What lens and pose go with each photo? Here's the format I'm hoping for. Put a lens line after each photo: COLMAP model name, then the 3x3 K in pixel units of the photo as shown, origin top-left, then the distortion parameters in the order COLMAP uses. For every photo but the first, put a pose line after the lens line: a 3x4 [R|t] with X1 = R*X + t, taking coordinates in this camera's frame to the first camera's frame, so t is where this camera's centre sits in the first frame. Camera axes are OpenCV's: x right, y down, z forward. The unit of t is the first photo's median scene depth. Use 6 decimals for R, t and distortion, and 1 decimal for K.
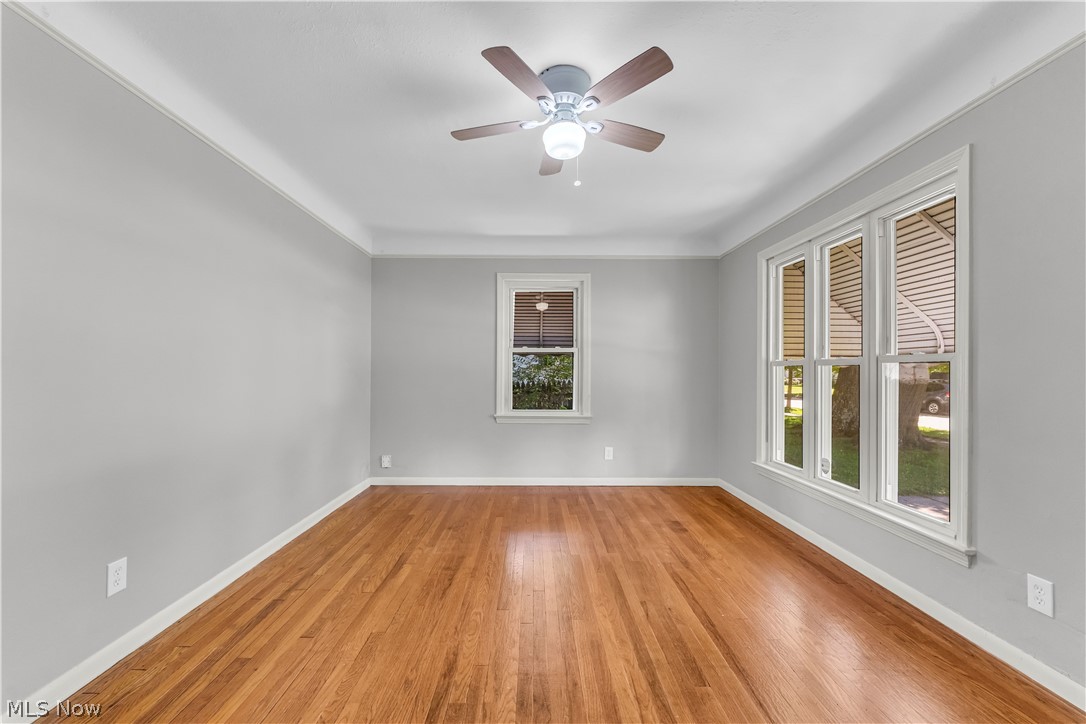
lens RADIAL K [[445.8, 0, 536.7], [0, 445.8, 368.9], [0, 0, 1]] dist [0.000442, -0.000525]
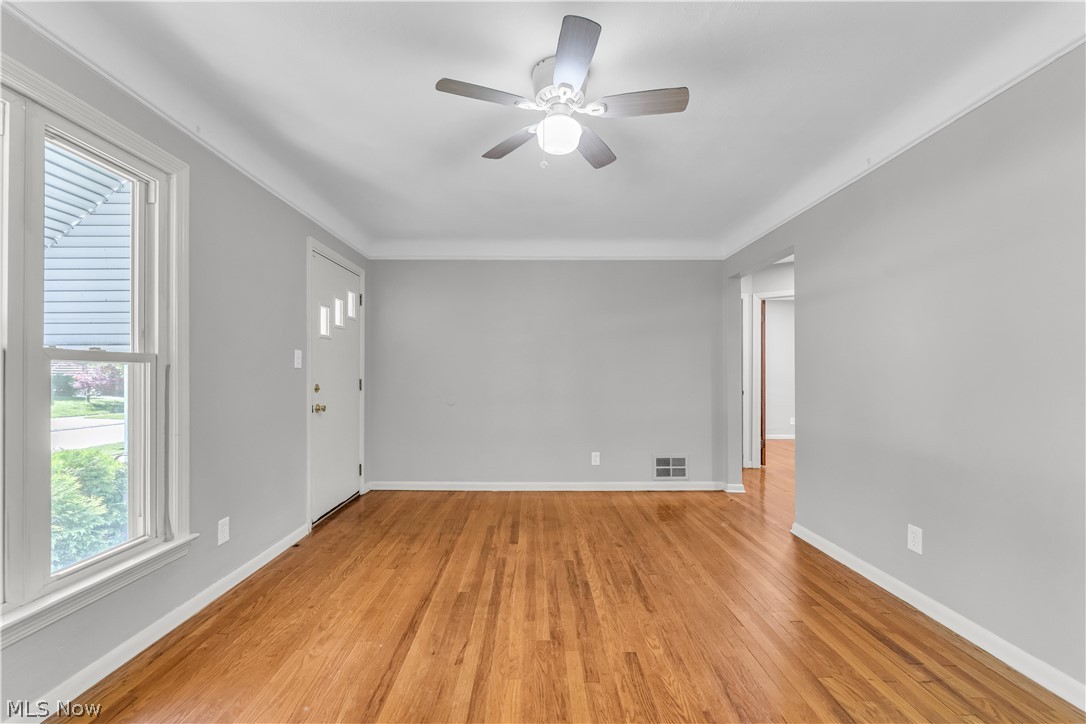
lens RADIAL K [[445.8, 0, 539.4], [0, 445.8, 371.2], [0, 0, 1]] dist [0.000442, -0.000525]
pose [[-0.999983, -0.003483, -0.004669, 0.108251], [-0.003430, 0.999931, -0.011219, 0.009394], [0.004708, -0.011203, -0.999926, 1.979322]]
